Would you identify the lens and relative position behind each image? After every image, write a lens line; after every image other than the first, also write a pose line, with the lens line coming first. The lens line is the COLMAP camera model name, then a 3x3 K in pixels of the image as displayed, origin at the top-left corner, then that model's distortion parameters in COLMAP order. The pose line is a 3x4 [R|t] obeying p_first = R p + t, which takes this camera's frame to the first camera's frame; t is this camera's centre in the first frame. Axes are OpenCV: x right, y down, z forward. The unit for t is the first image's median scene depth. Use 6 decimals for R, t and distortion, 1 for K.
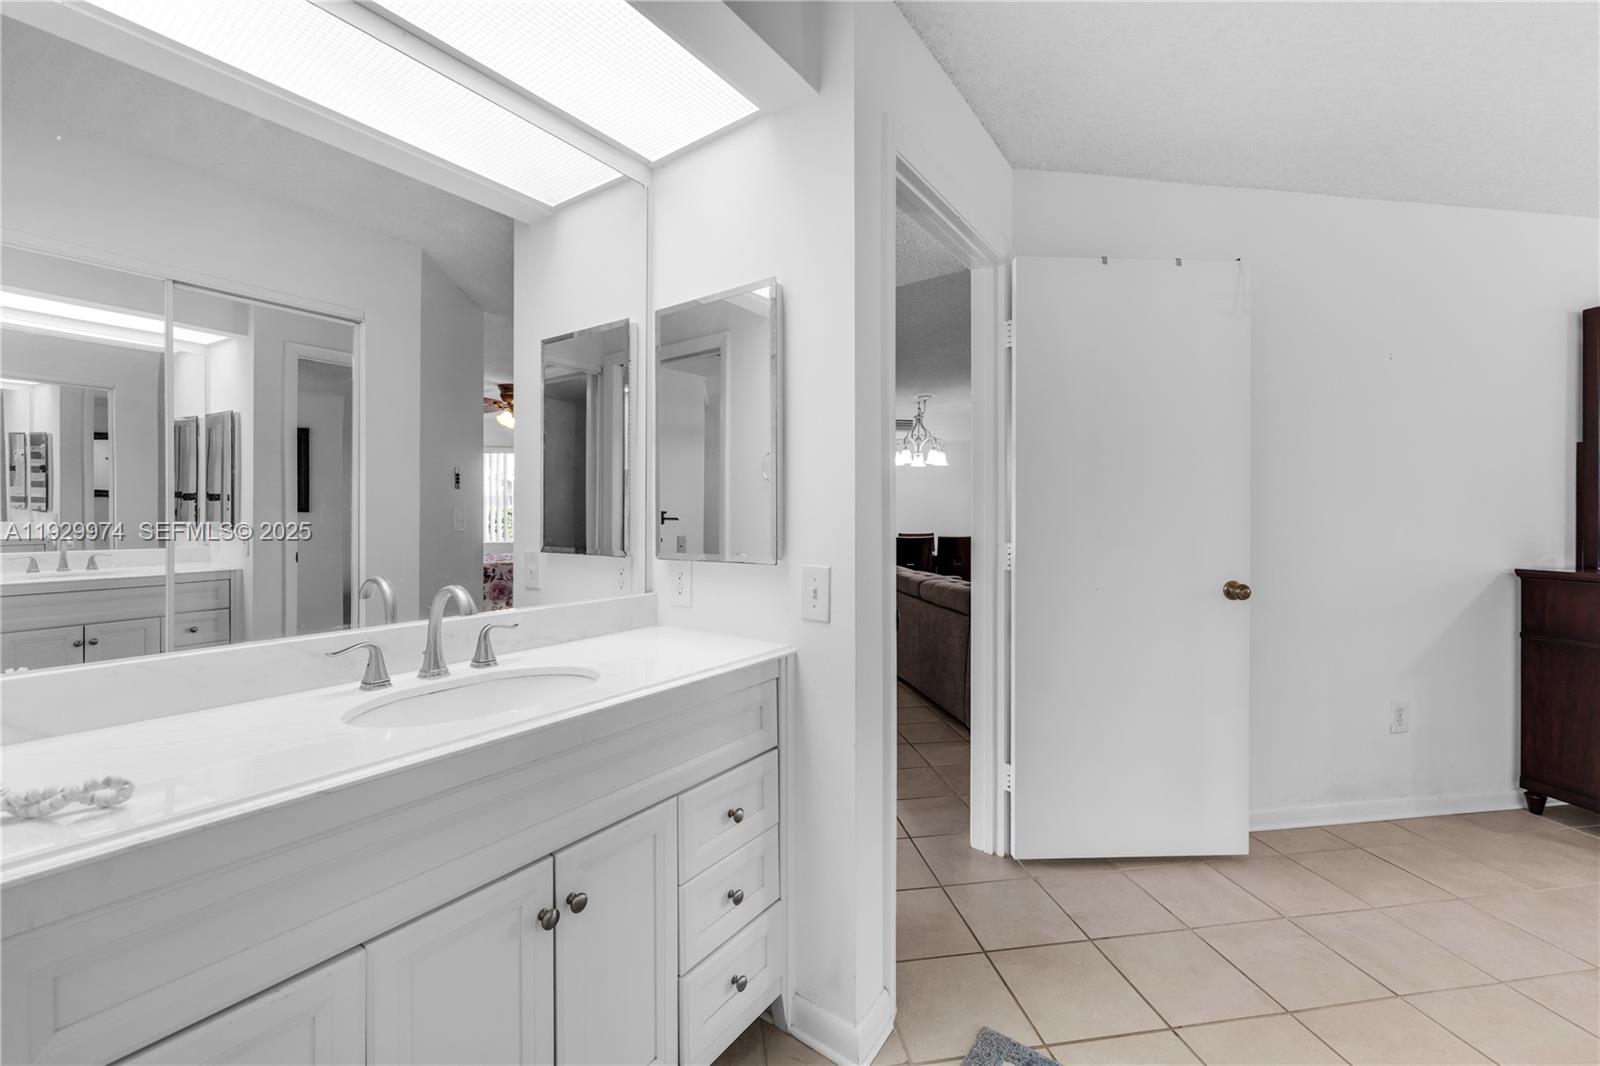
lens RADIAL K [[645.9, 0, 799.3], [0, 645.9, 528.3], [0, 0, 1]] dist [-0.001340, -0.000513]
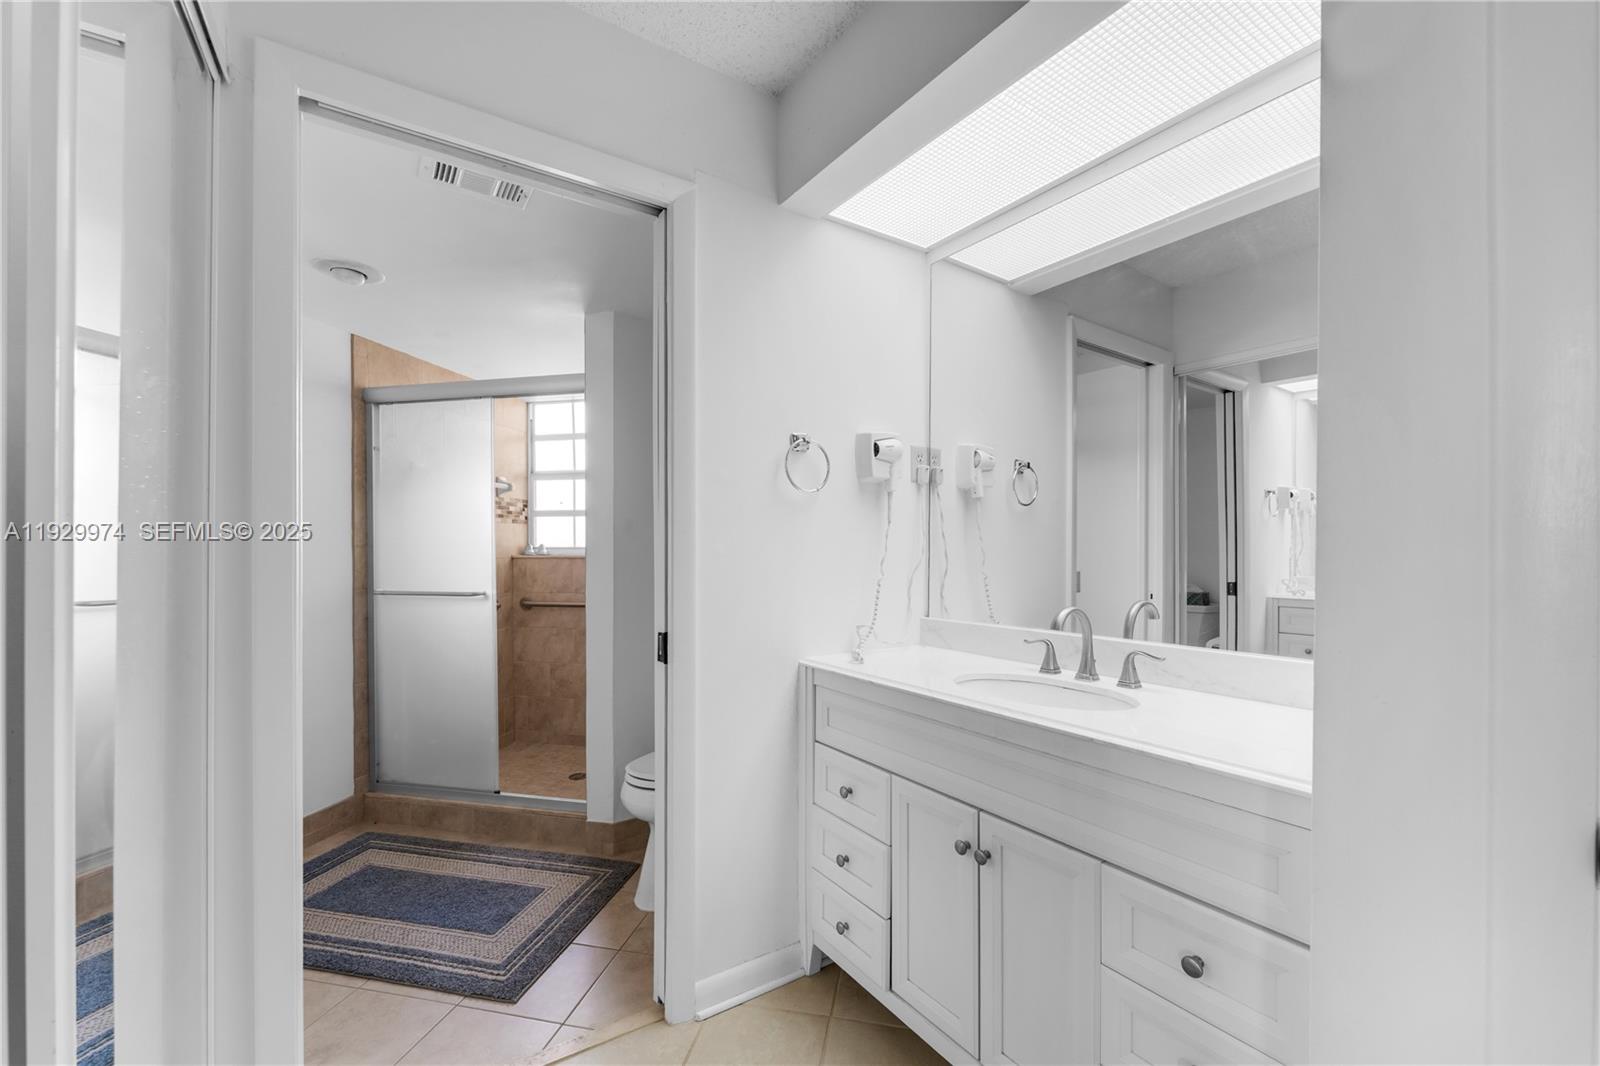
lens RADIAL K [[645.9, 0, 796.1], [0, 645.9, 547.5], [0, 0, 1]] dist [-0.001340, -0.000513]
pose [[-0.358065, -0.004061, -0.933688, 0.816293], [-0.004489, 0.999986, -0.002628, -0.022831], [0.933686, 0.003251, -0.358078, 0.927091]]
